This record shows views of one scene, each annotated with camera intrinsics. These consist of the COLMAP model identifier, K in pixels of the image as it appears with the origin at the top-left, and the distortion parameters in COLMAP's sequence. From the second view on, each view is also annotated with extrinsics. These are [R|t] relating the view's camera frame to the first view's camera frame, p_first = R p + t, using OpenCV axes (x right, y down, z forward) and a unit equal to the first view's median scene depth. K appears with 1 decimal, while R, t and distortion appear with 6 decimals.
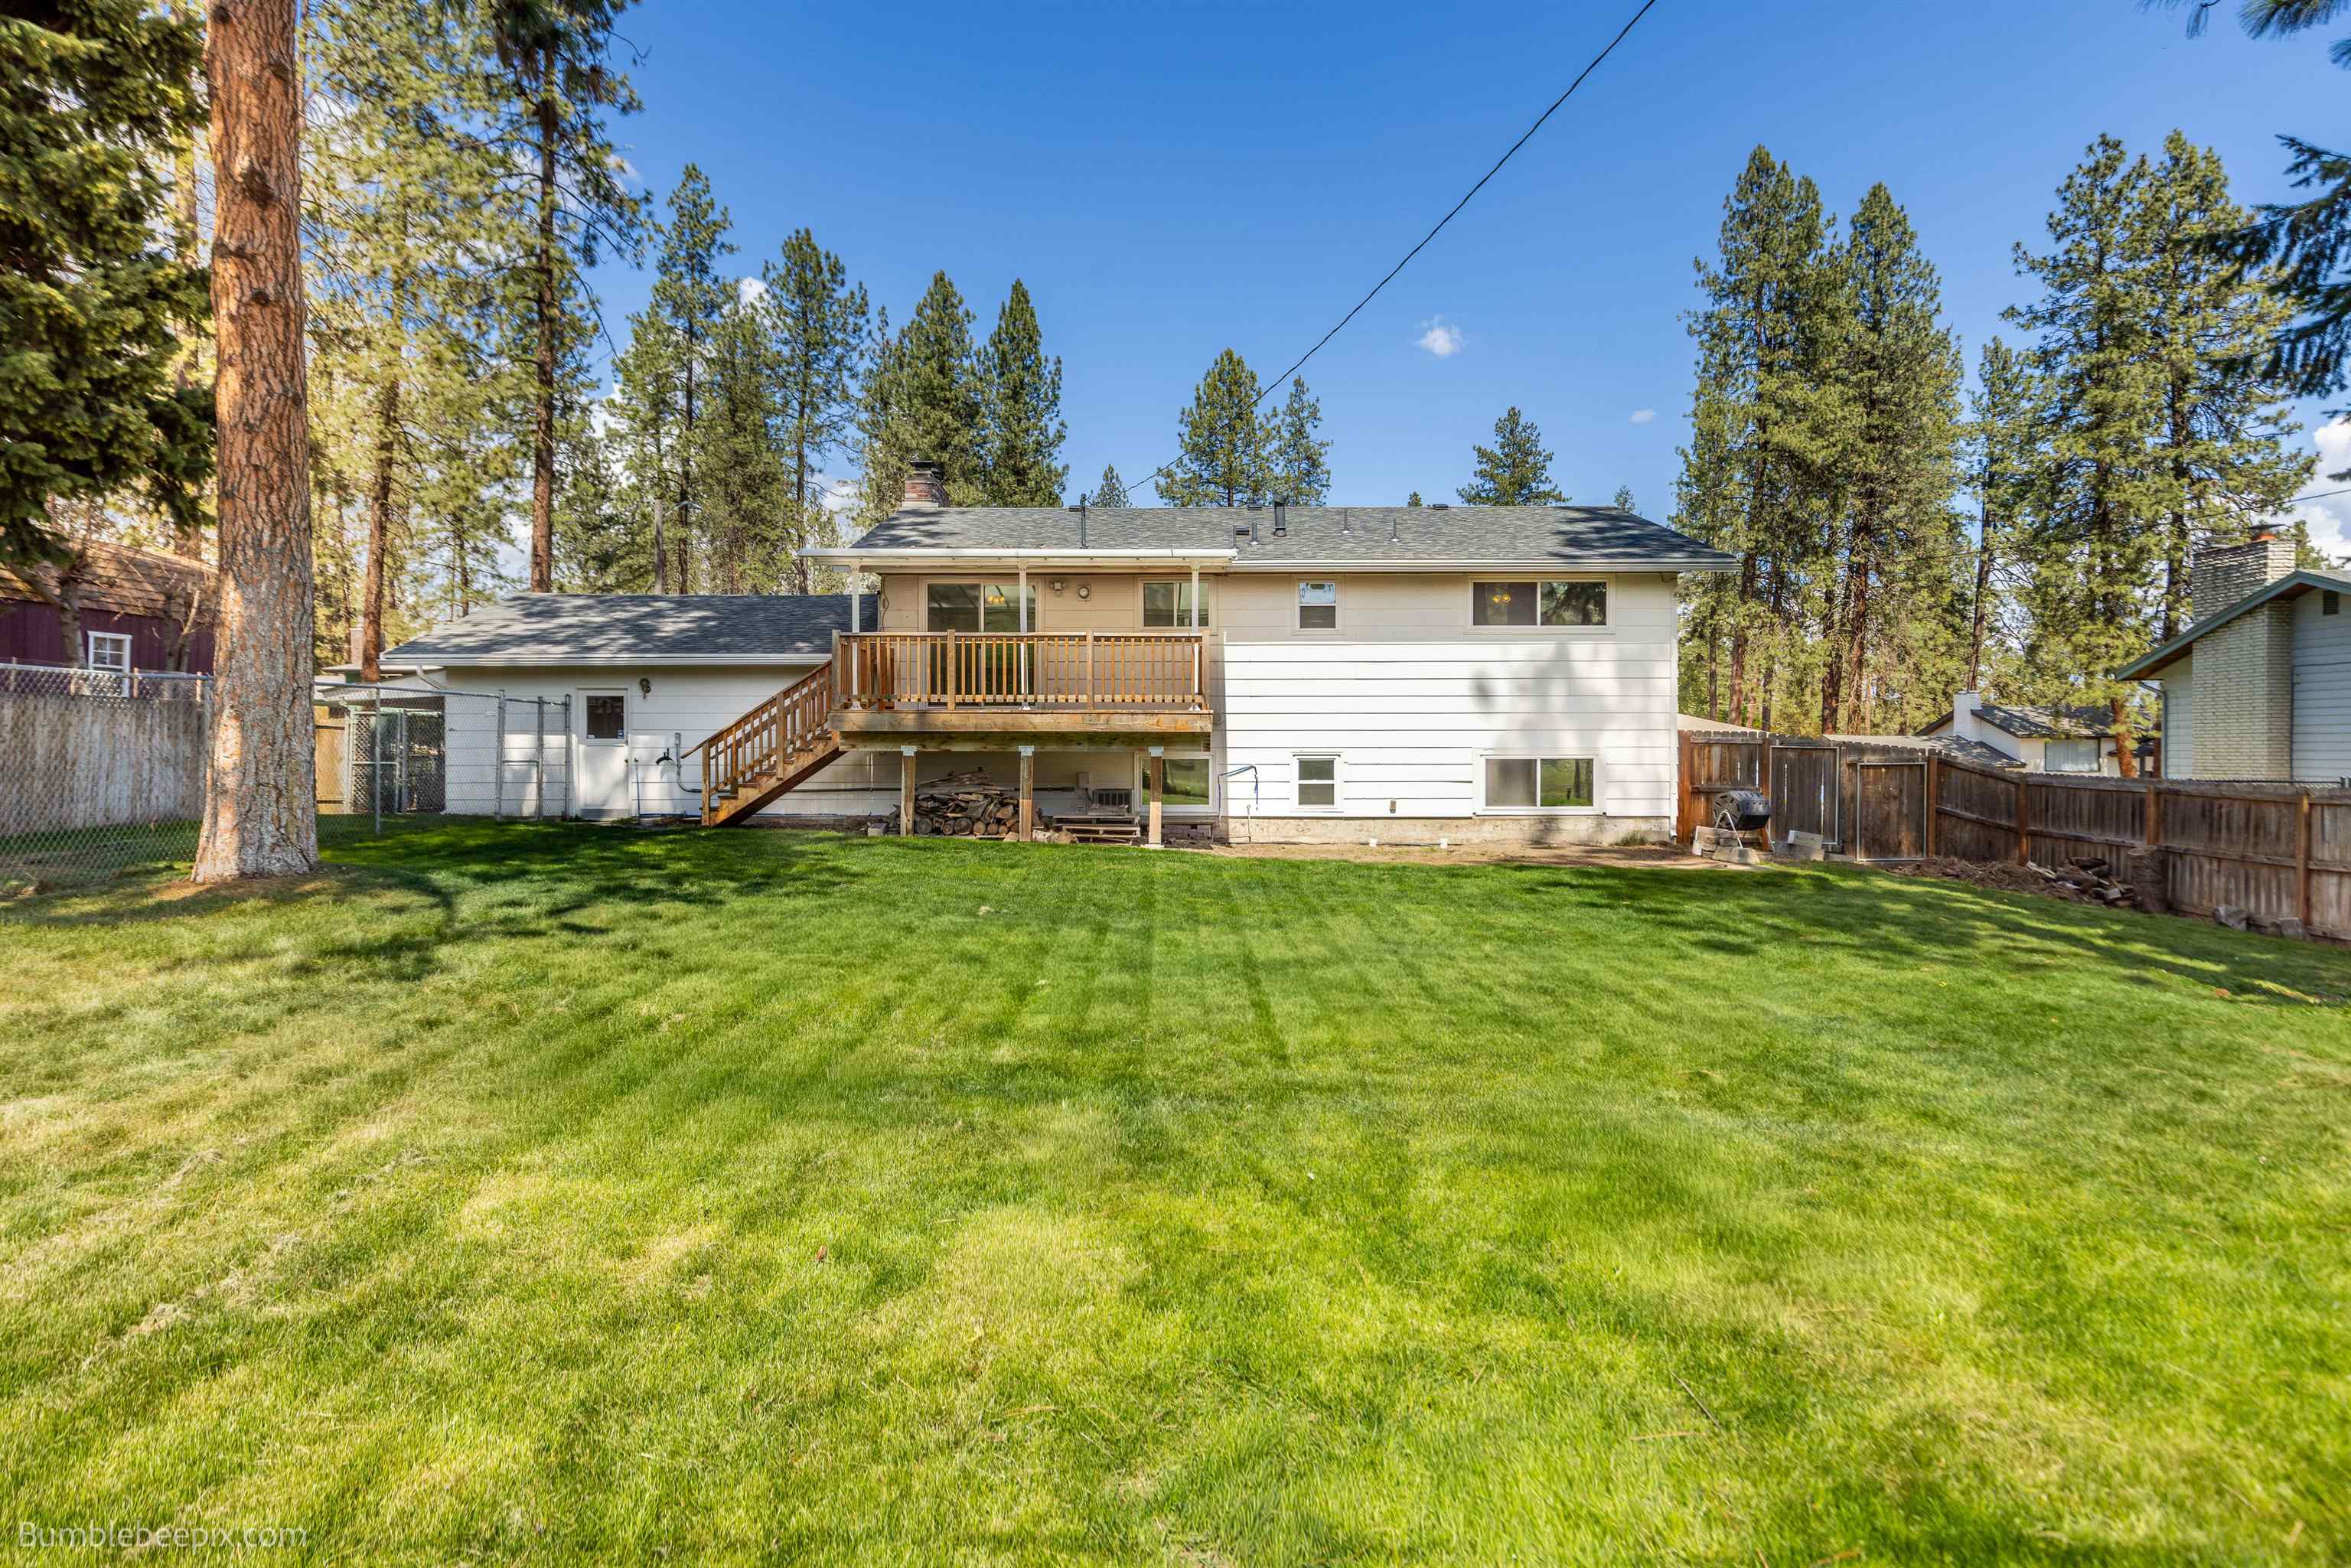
lens RADIAL K [[1288.1, 0, 1211.2], [0, 1288.1, 731.6], [0, 0, 1]] dist [0.003721, -0.004779]
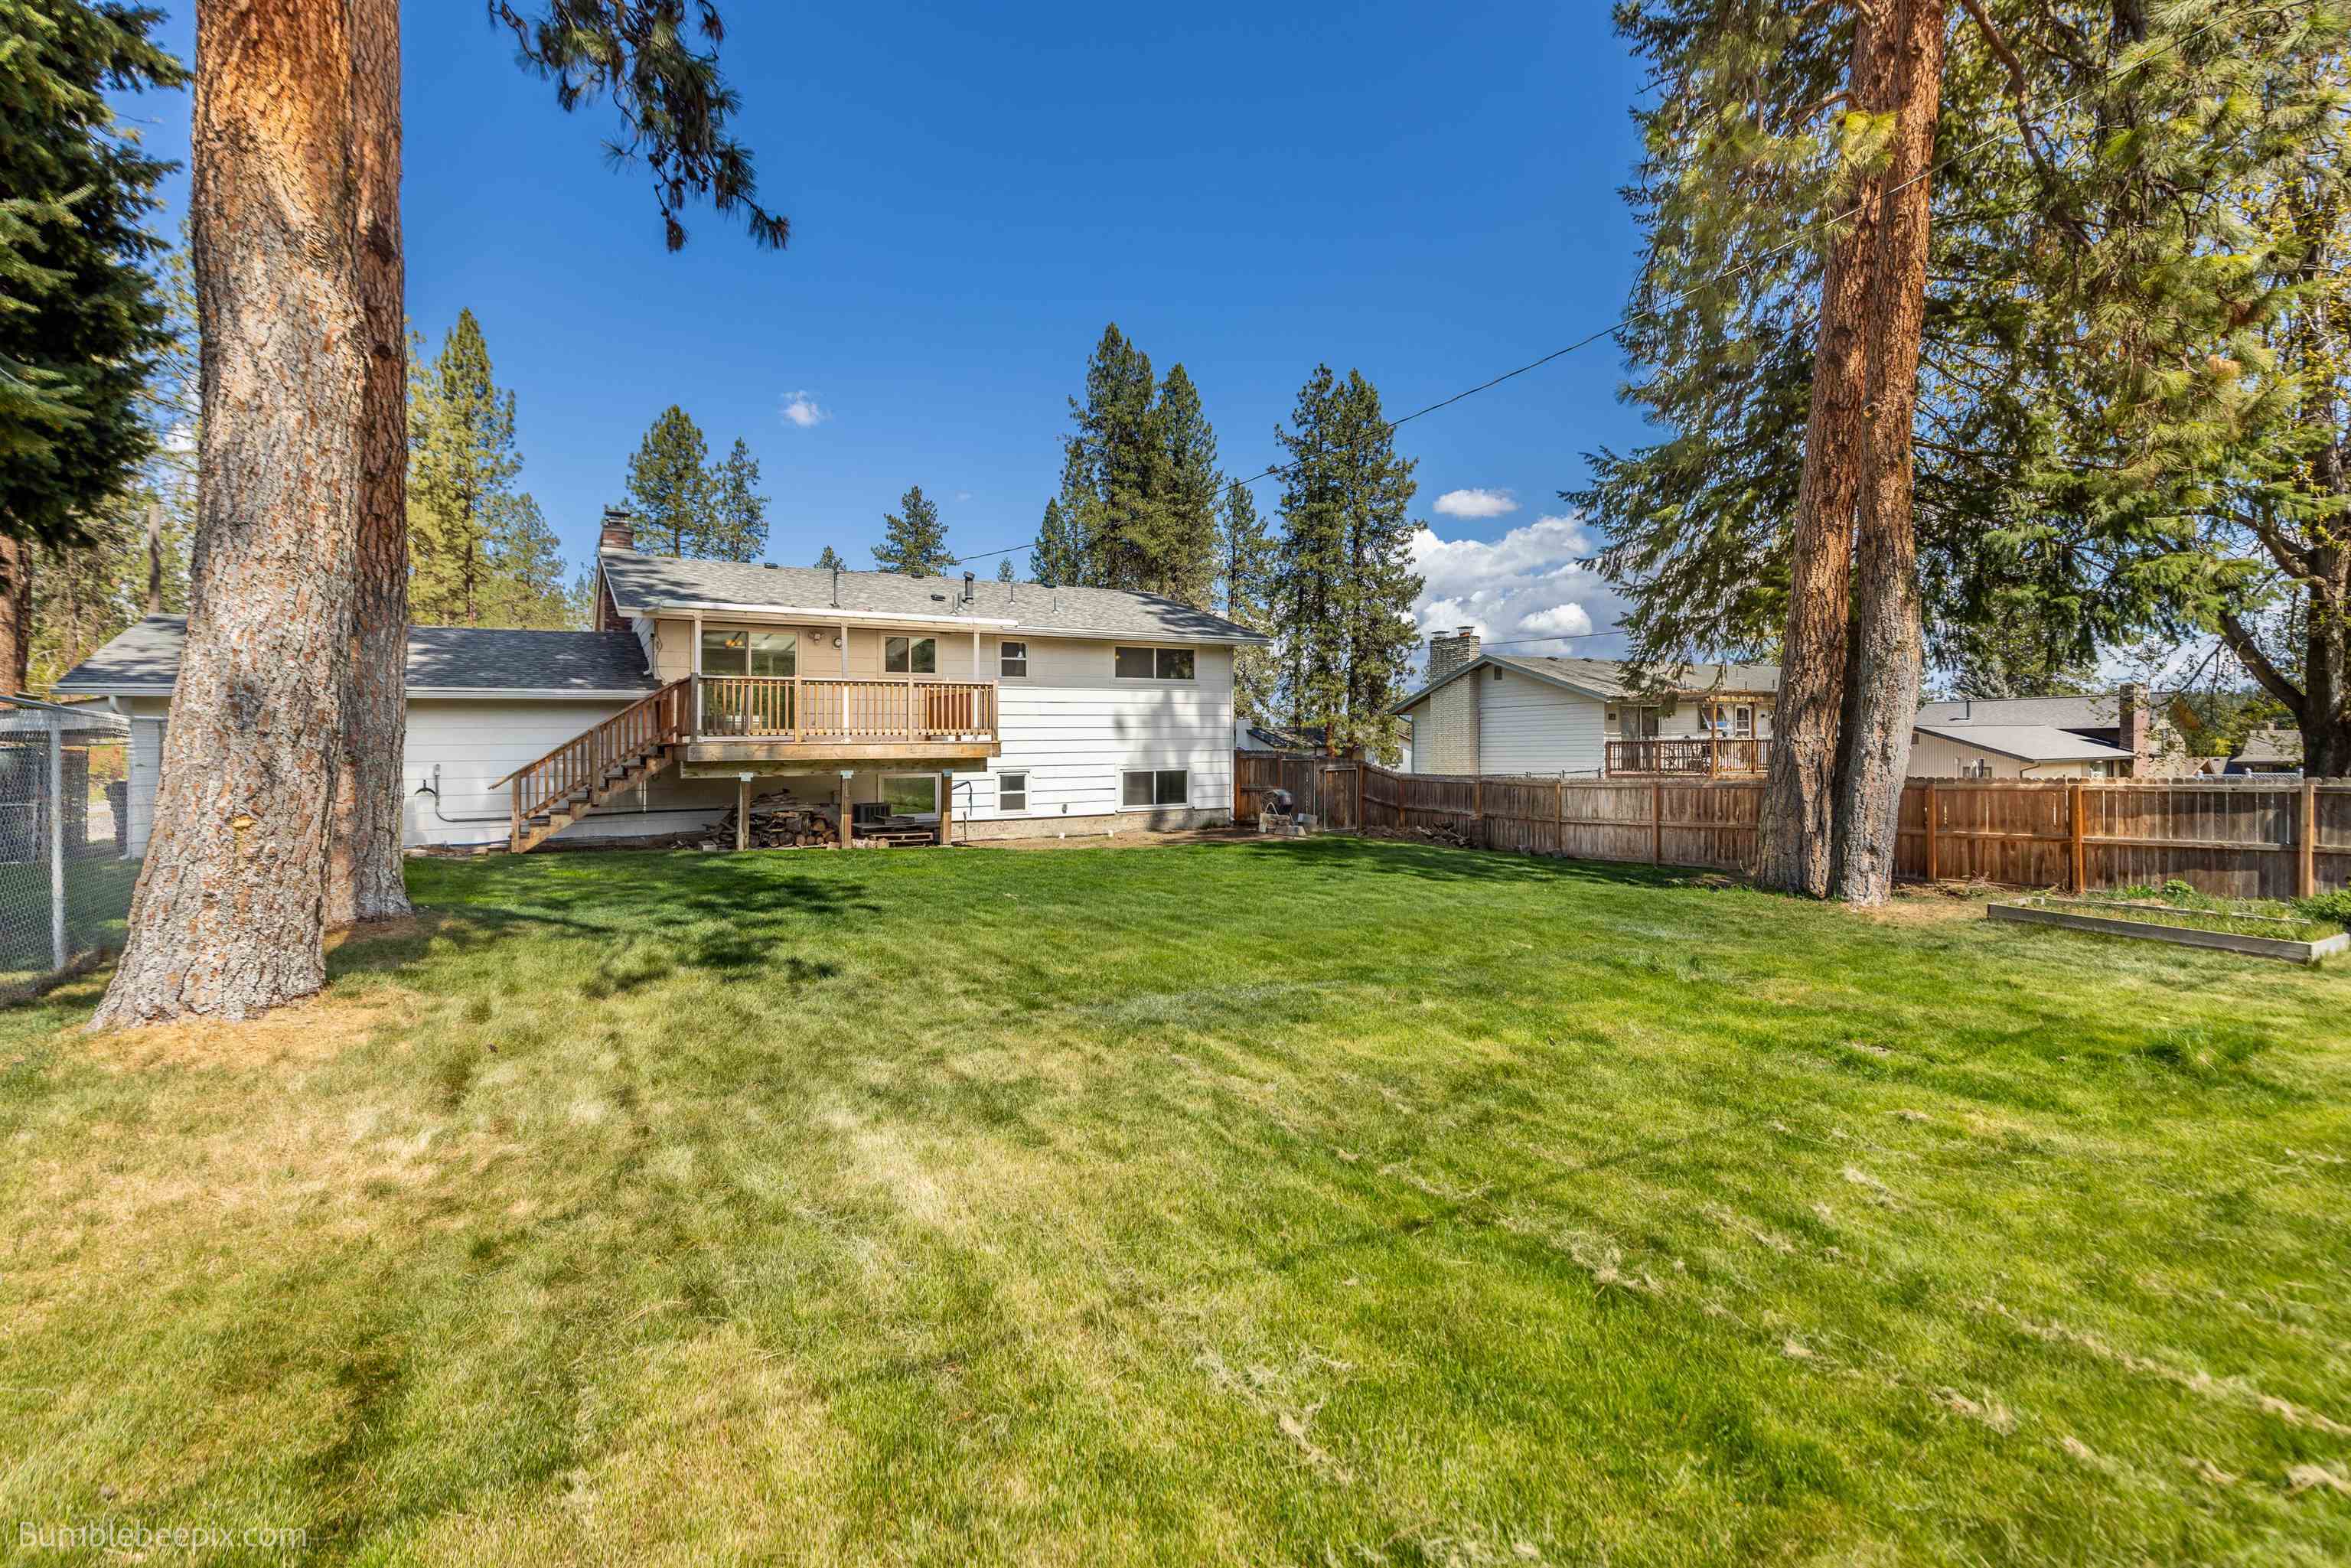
lens RADIAL K [[1053.3, 0, 1192.3], [0, 1053.3, 734.6], [0, 0, 1]] dist [0.003659, -0.000063]
pose [[0.852455, -0.003267, 0.522791, -0.322451], [0.008069, 0.999944, -0.006907, -0.011295], [-0.522739, 0.010107, 0.852433, -0.023197]]
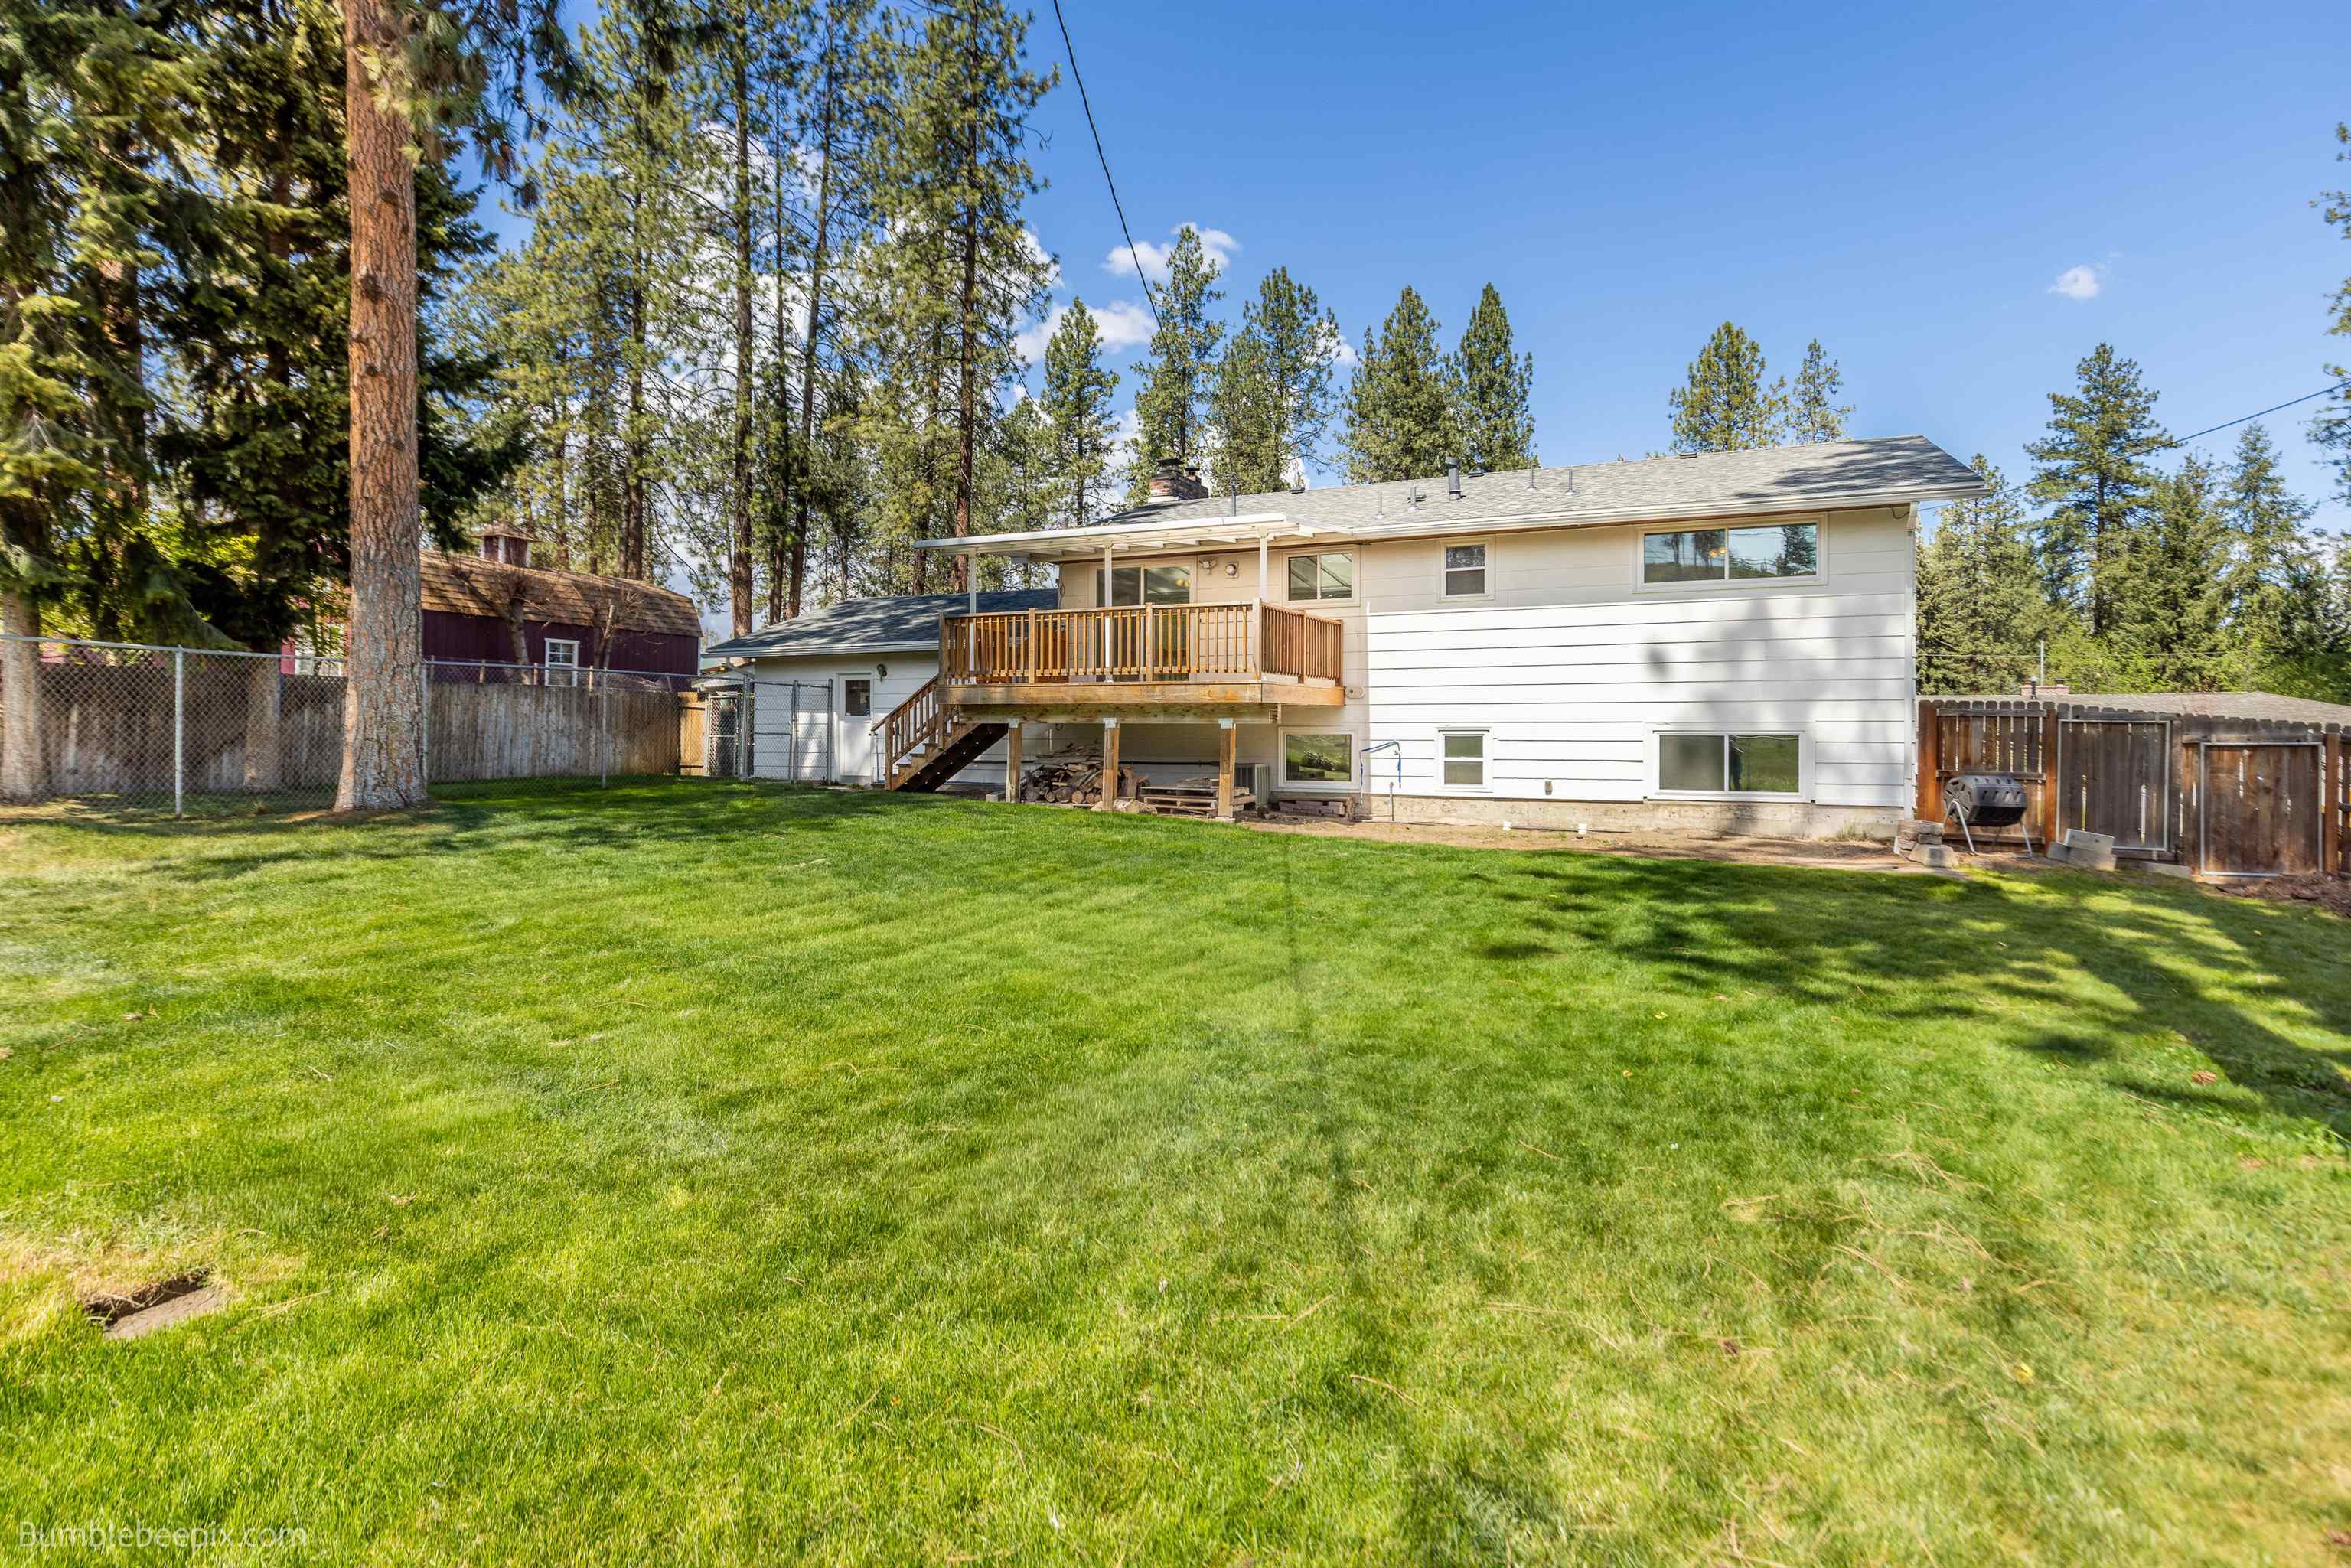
lens RADIAL K [[1219.7, 0, 1251.3], [0, 1219.7, 720.5], [0, 0, 1]] dist [-0.007351, -0.001489]
pose [[0.902997, -0.003699, -0.429631, 0.315325], [0.000961, 0.999978, -0.006590, 0.016238], [0.429646, 0.005538, 0.902981, 0.136357]]
